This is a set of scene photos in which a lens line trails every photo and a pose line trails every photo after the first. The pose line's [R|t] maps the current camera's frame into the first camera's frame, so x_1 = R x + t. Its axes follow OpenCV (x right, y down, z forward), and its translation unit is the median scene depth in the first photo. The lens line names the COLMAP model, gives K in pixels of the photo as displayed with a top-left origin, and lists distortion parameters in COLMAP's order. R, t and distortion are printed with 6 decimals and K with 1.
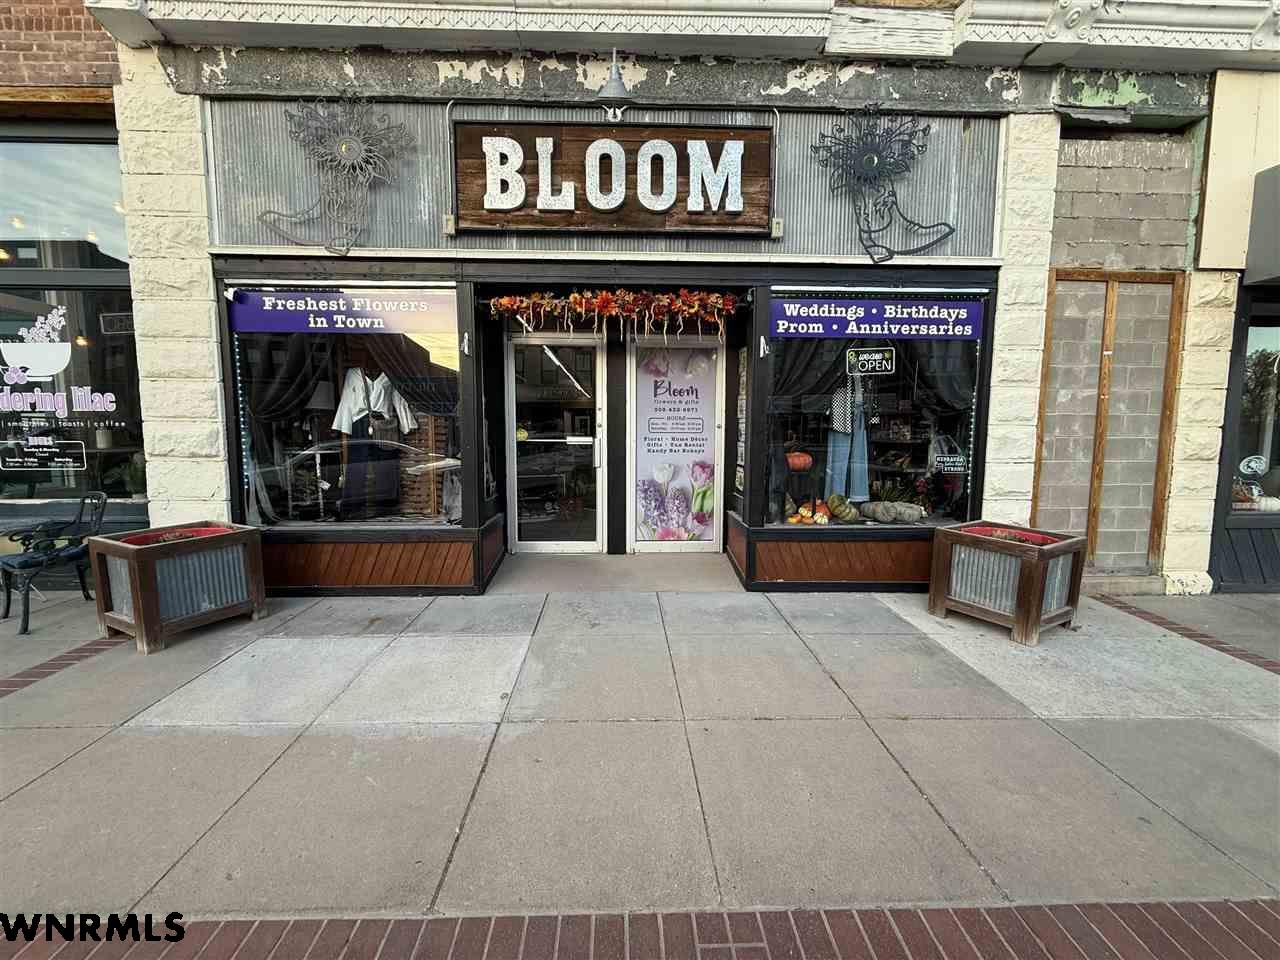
lens RADIAL K [[507.8, 0, 640.0], [0, 507.8, 480.0], [0, 0, 1]] dist [0.000193, -0.000148]
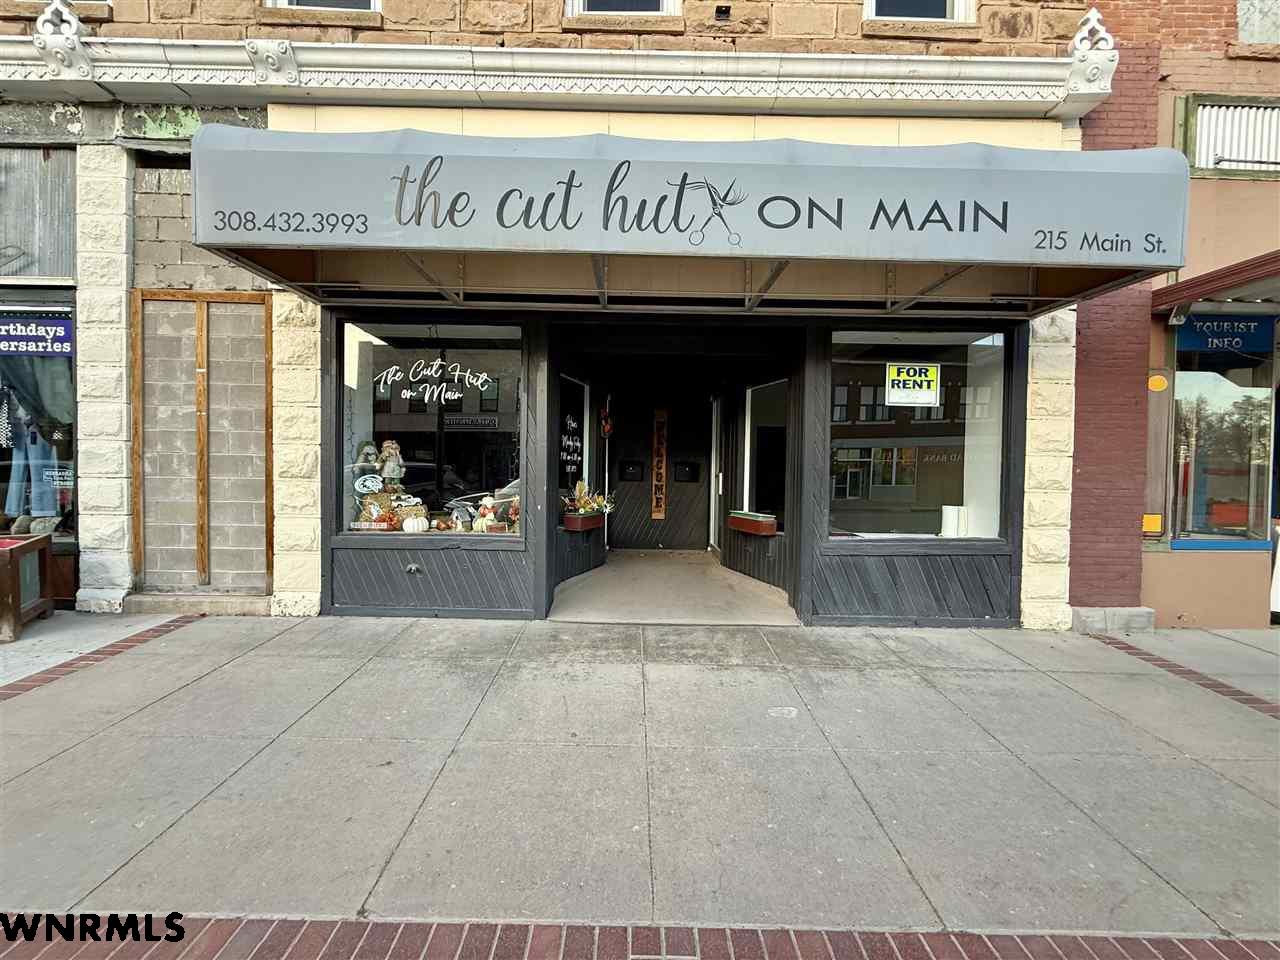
lens RADIAL K [[507.8, 0, 640.0], [0, 507.8, 480.0], [0, 0, 1]] dist [0.000193, -0.000148]
pose [[0.999570, 0.014324, -0.025588, 1.878834], [-0.016132, 0.997281, -0.071902, 0.026918], [0.024489, 0.072284, 0.997083, 0.029498]]
